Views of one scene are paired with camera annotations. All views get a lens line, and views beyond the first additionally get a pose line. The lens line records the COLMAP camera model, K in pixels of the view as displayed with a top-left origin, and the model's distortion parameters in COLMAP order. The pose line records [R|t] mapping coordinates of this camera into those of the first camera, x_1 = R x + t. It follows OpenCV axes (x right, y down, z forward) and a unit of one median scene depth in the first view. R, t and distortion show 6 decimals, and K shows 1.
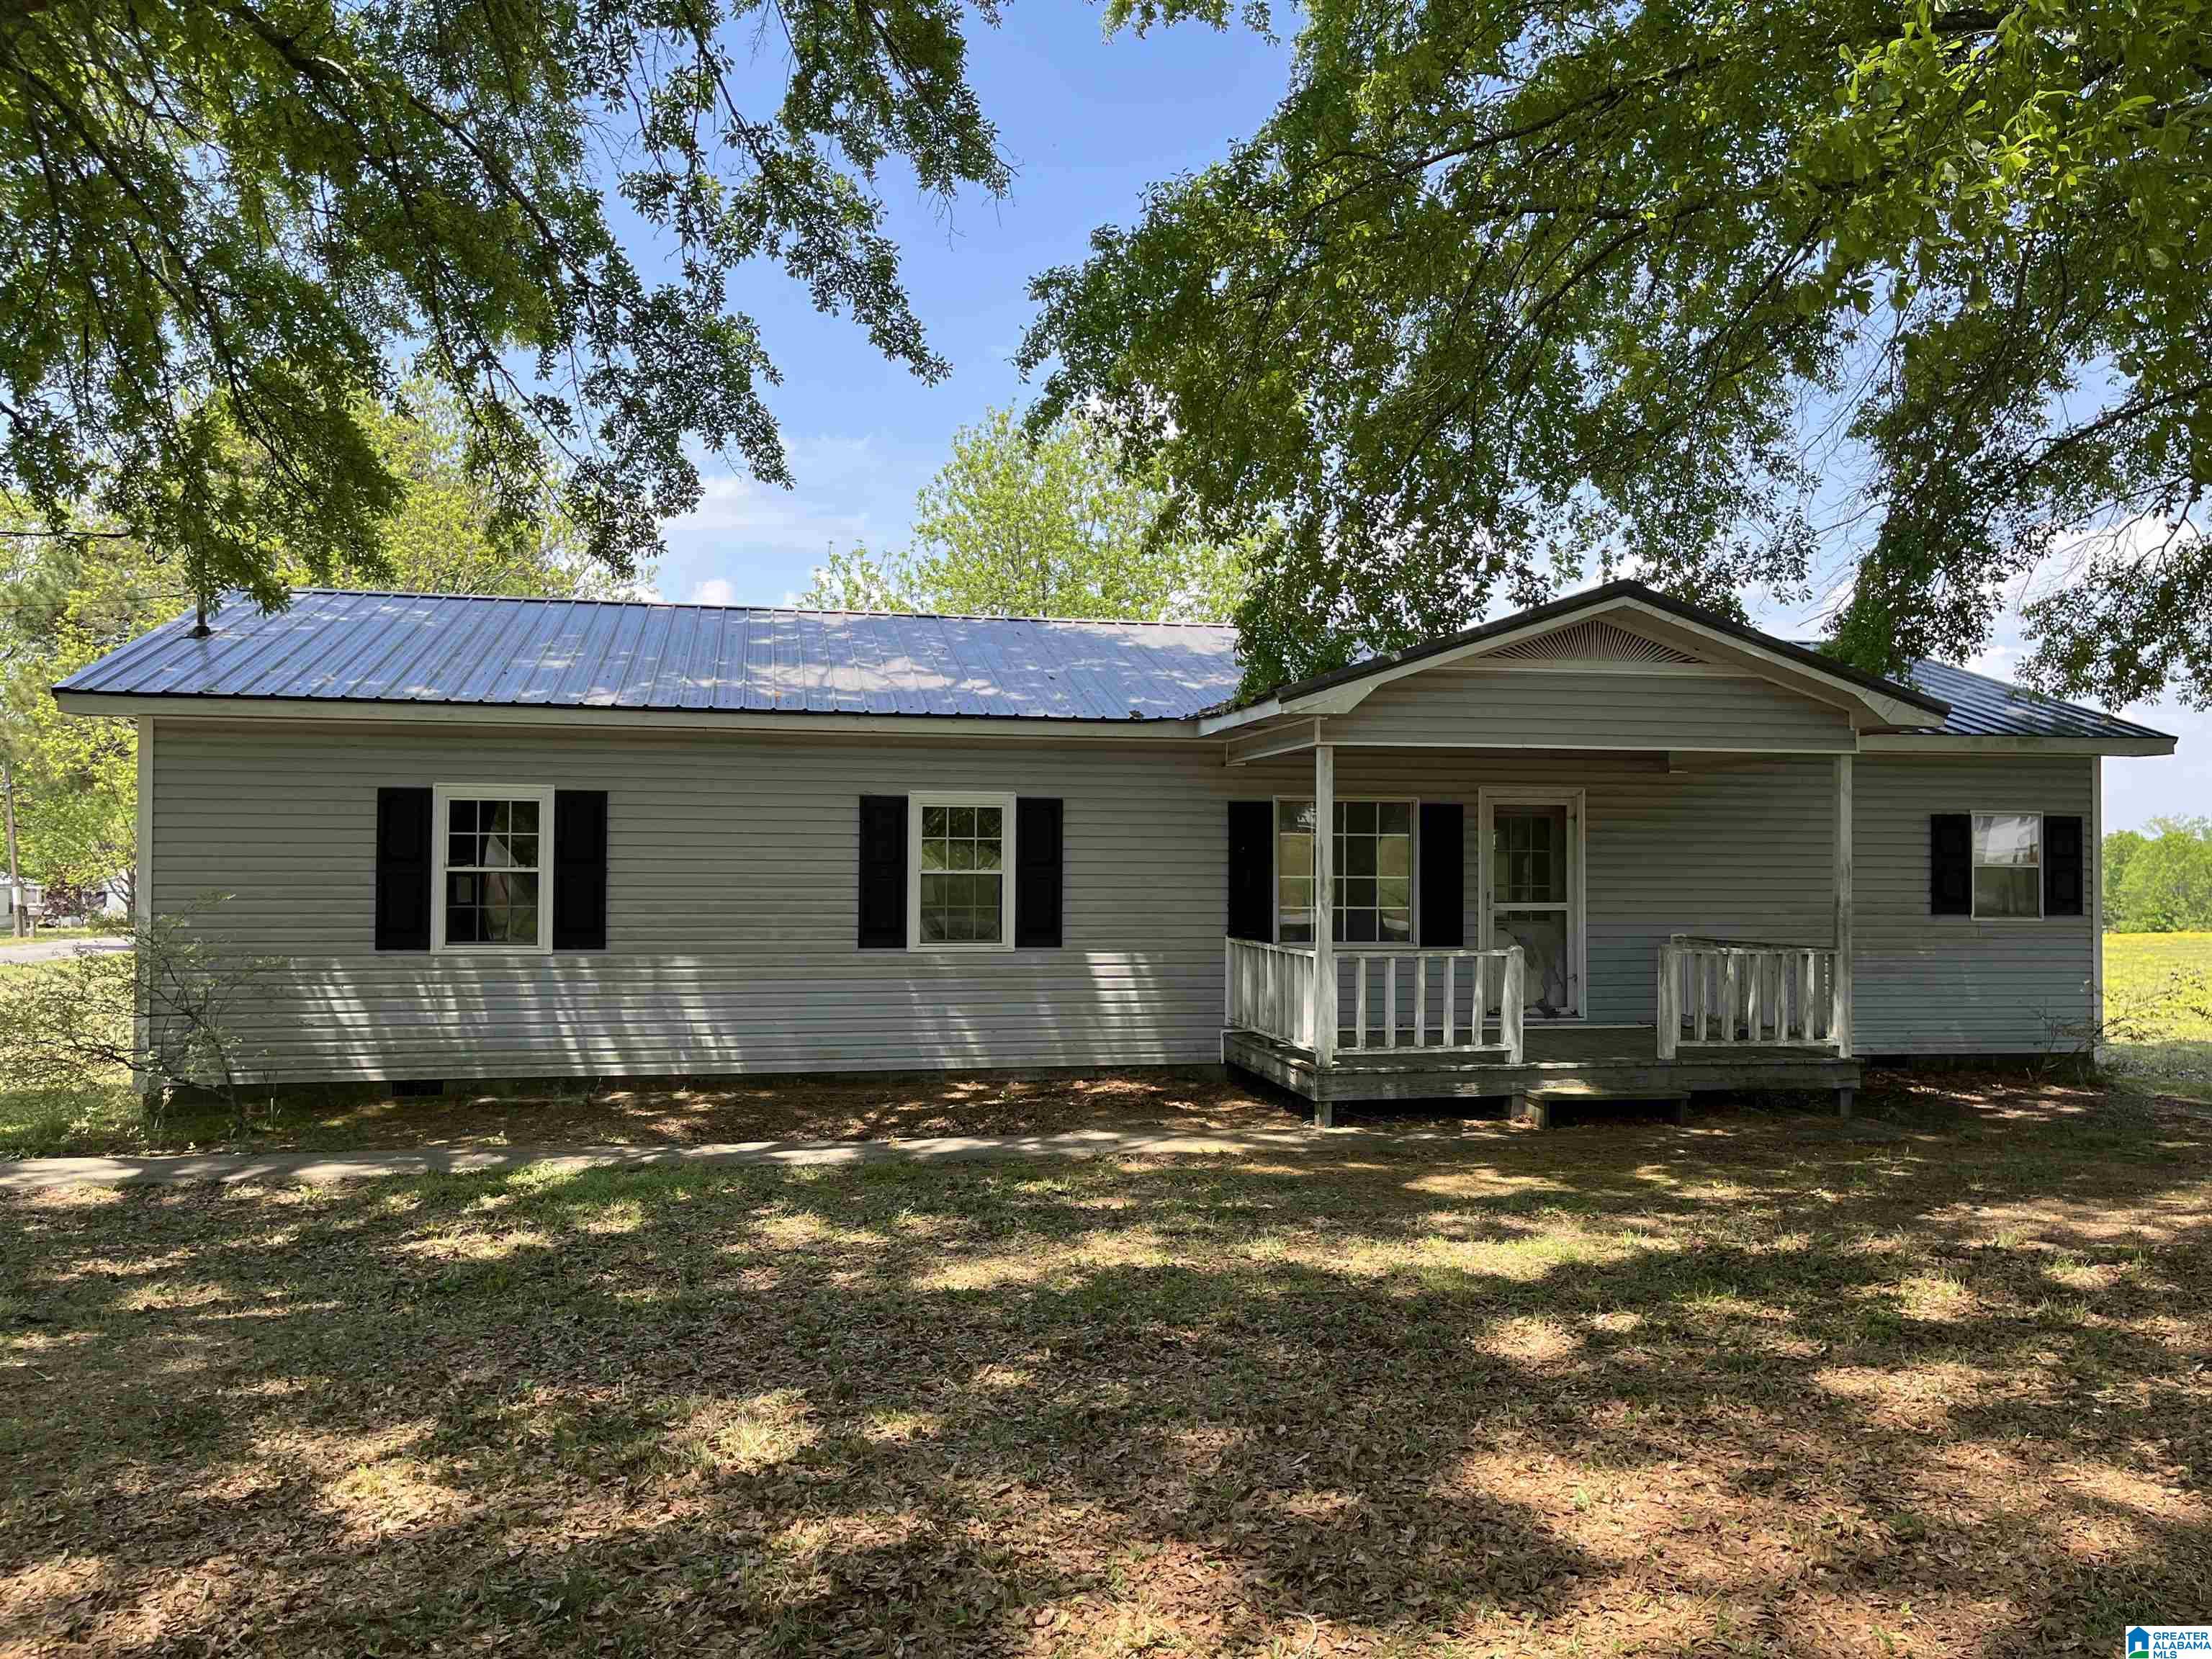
lens RADIAL K [[1686.2, 0, 1112.0], [0, 1686.2, 847.3], [0, 0, 1]] dist [0.110553, -0.129670]
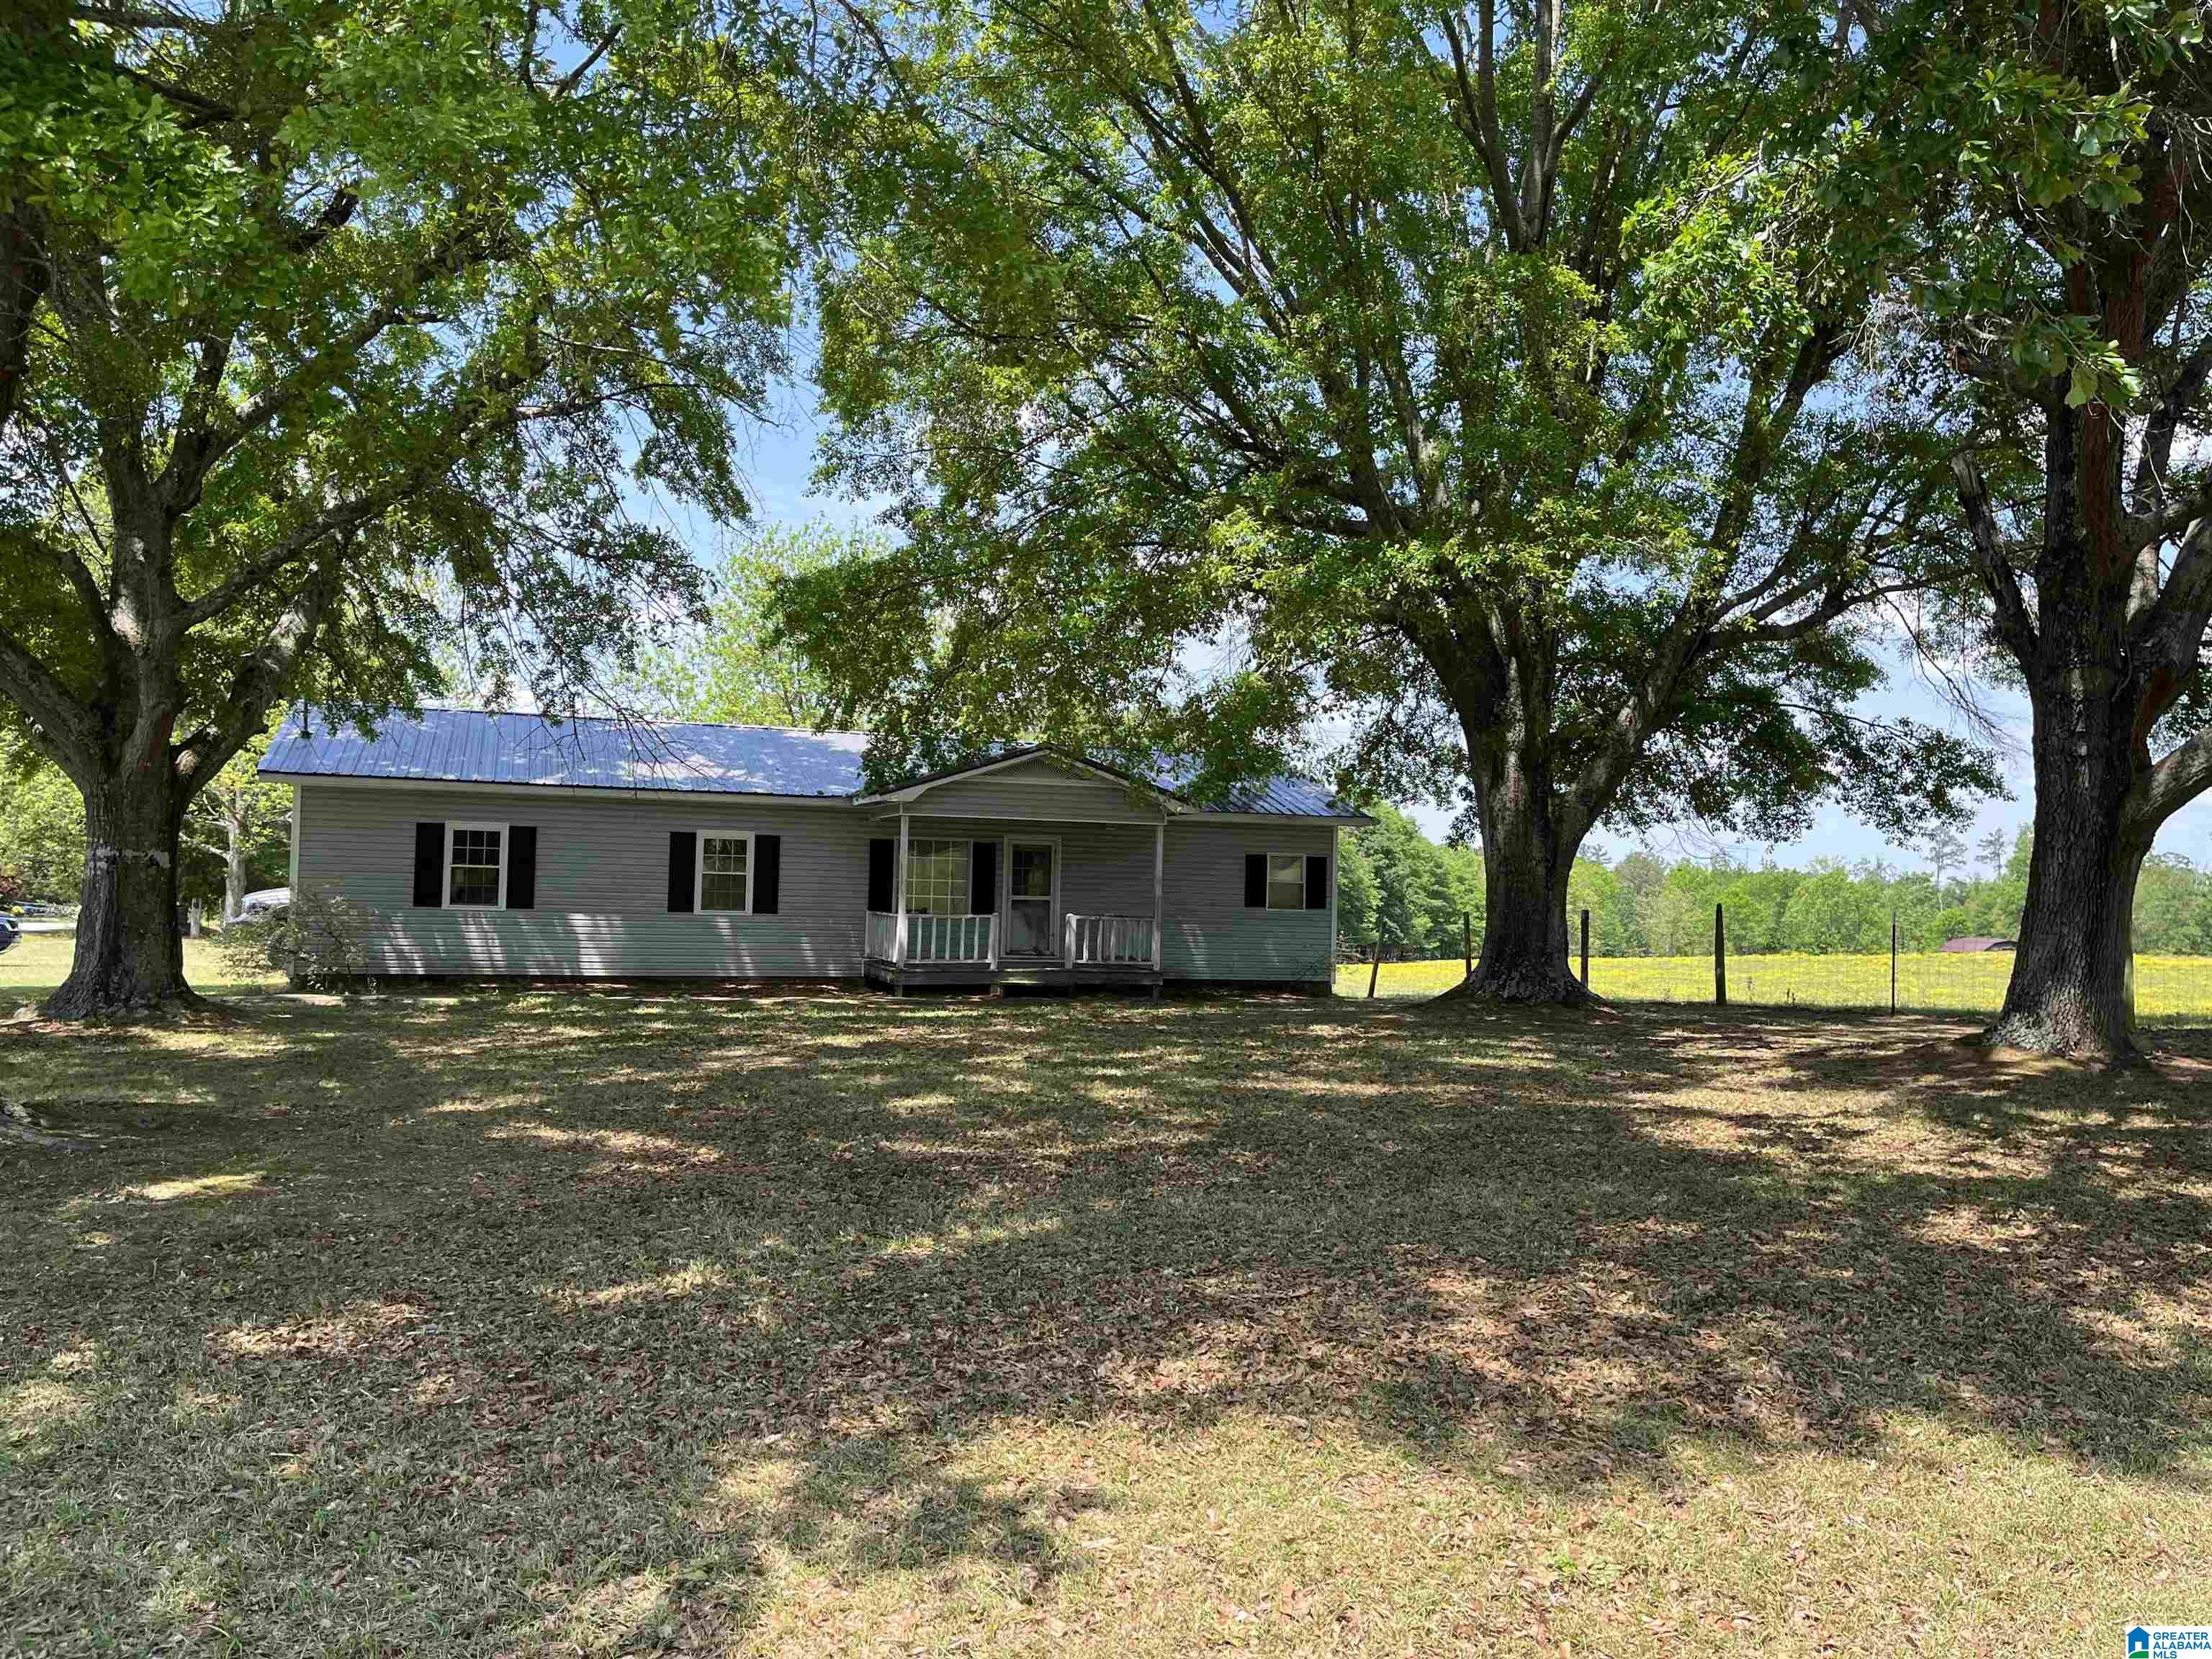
lens RADIAL K [[1686.2, 0, 1112.0], [0, 1686.2, 847.3], [0, 0, 1]] dist [0.110553, -0.129670]
pose [[0.991156, 0.023979, 0.130521, 0.100192], [-0.021636, 0.999579, -0.019334, 0.013406], [-0.130929, 0.016339, 0.991257, -1.019978]]
